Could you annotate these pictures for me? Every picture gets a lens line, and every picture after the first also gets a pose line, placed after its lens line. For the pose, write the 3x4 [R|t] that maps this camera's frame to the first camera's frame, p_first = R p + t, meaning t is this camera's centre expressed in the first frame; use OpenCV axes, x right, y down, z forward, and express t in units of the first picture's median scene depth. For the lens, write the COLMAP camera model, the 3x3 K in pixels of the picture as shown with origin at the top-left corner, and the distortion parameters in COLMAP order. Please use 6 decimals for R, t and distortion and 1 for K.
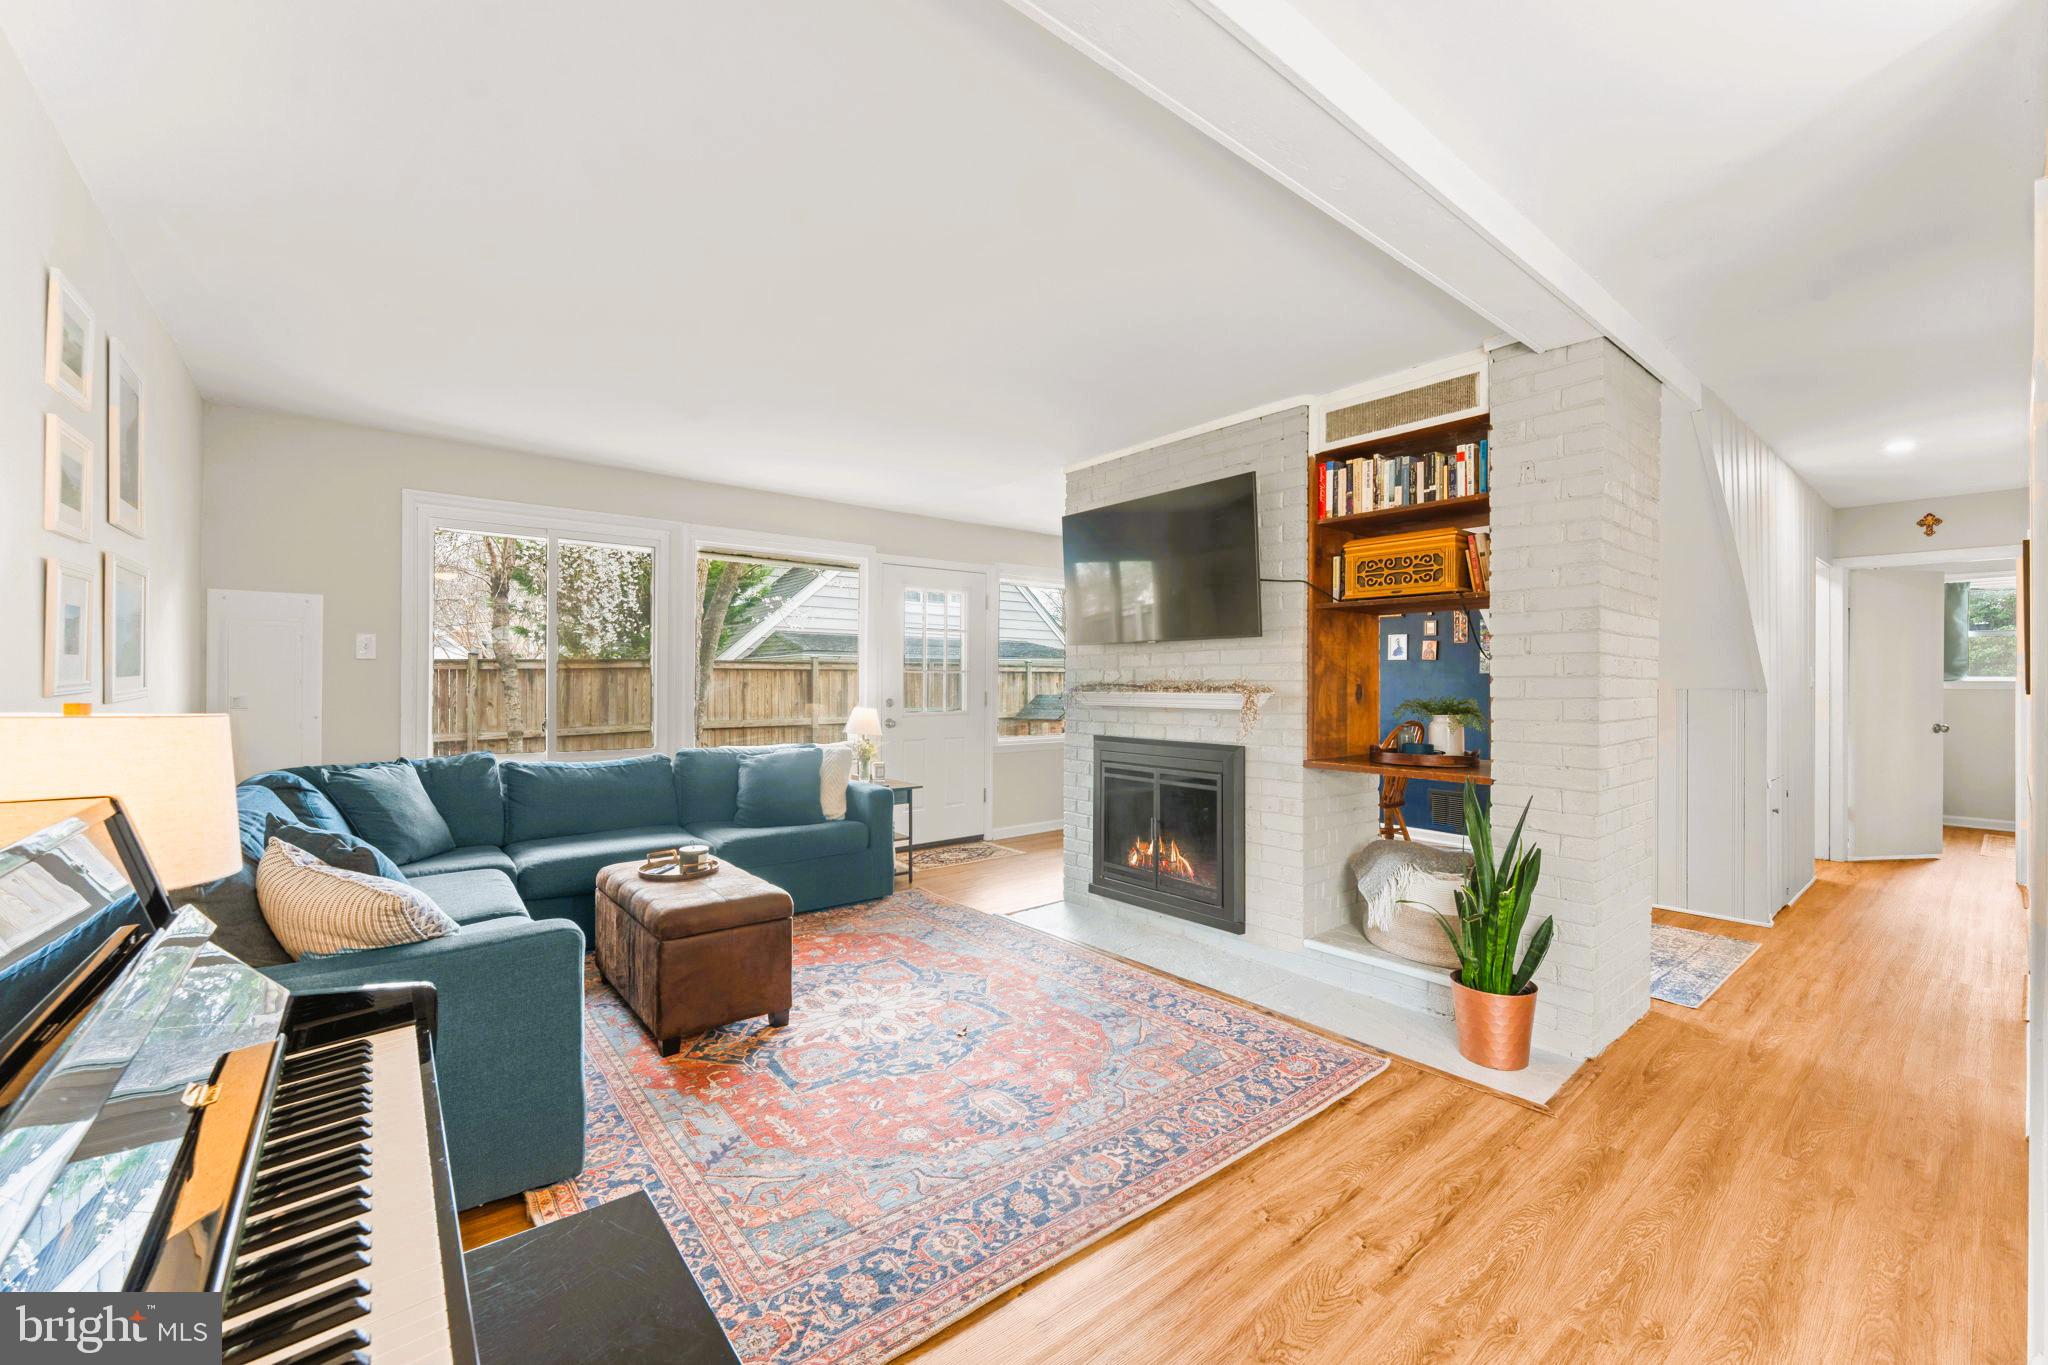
lens RADIAL K [[817.2, 0, 1017.9], [0, 817.2, 679.4], [0, 0, 1]] dist [-0.000229, -0.000516]
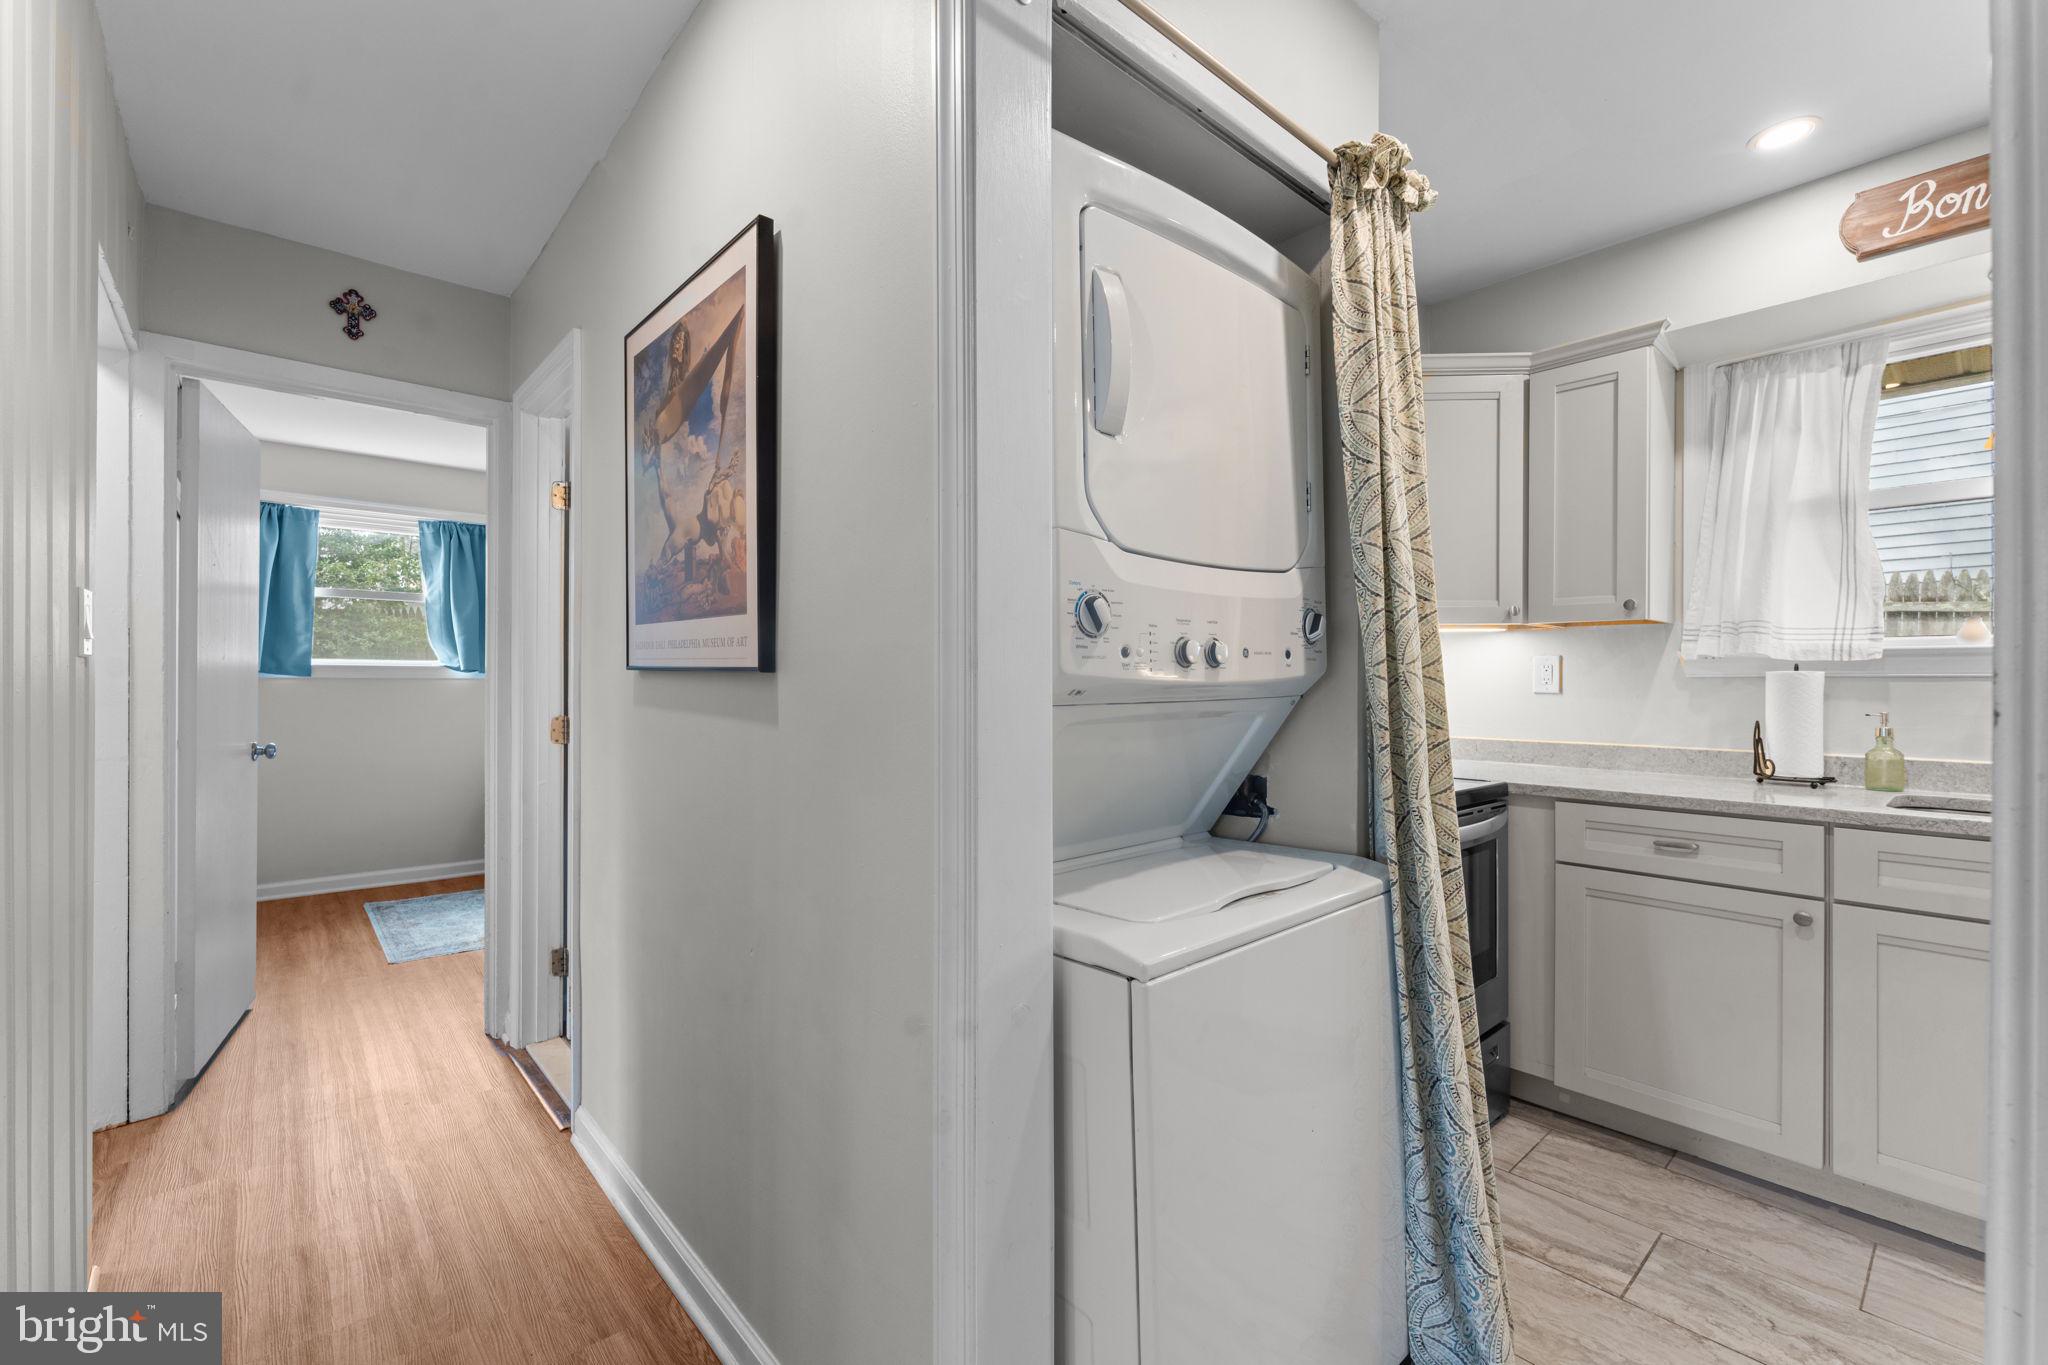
lens RADIAL K [[868.7, 0, 1002.5], [0, 868.7, 684.1], [0, 0, 1]] dist [0.000725, 0.000238]
pose [[-0.034826, -0.005622, 0.999378, 0.968695], [-0.003267, 0.999979, 0.005511, 0.022061], [-0.999388, -0.003073, -0.034843, 1.026443]]
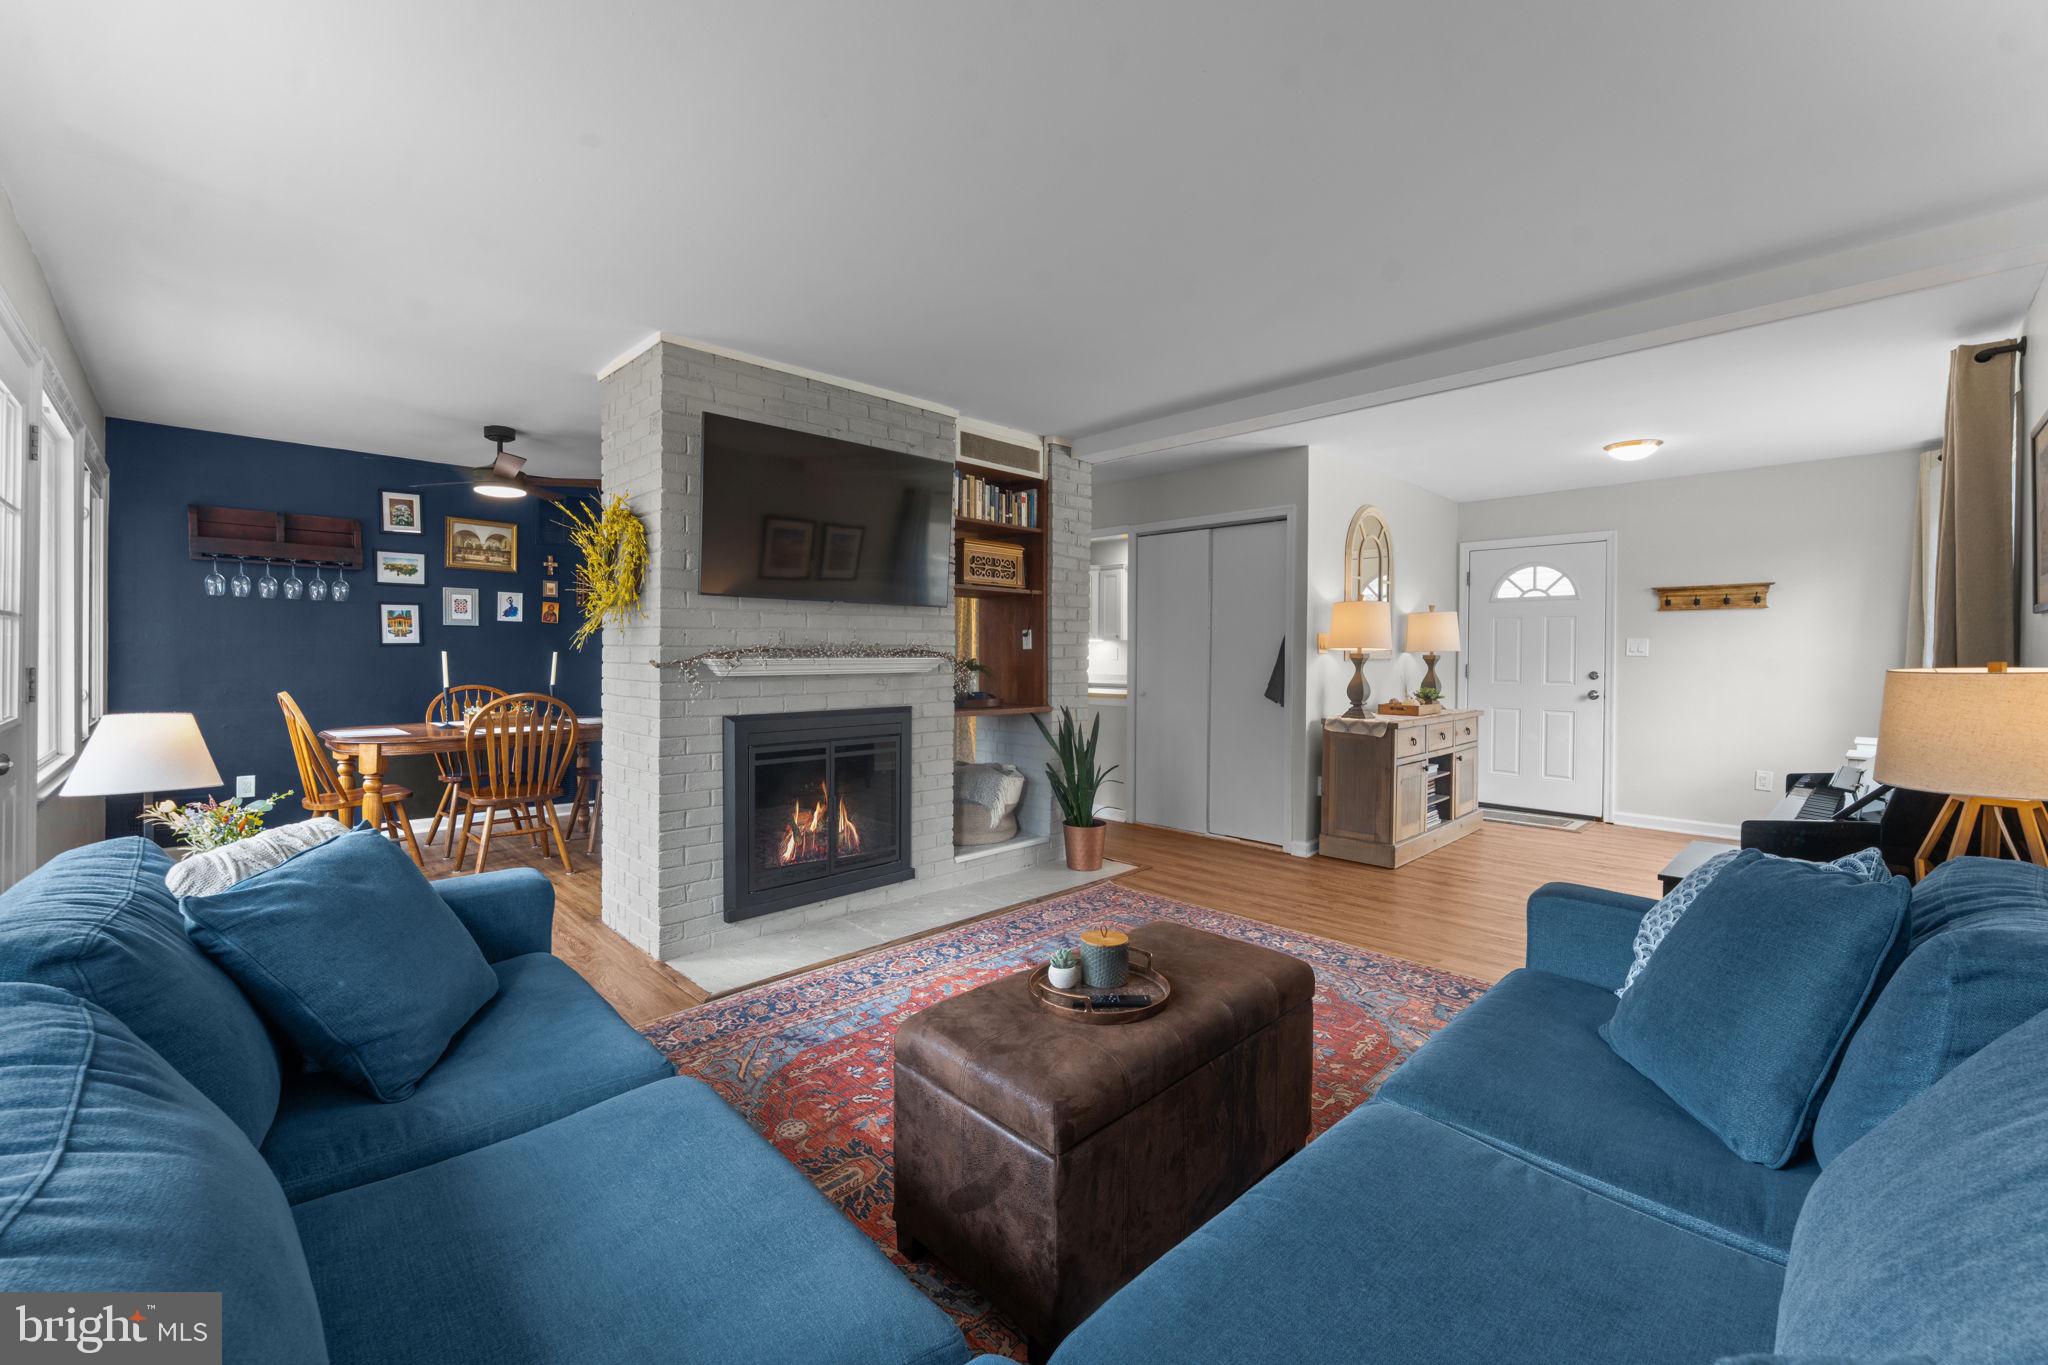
lens RADIAL K [[827.1, 0, 1009.2], [0, 827.1, 662.7], [0, 0, 1]] dist [0.002246, 0.000064]
pose [[-0.085015, -0.015943, 0.996252, -0.900271], [-0.007032, 0.999857, 0.015401, 0.006601], [-0.996355, -0.005697, -0.085115, 1.043350]]
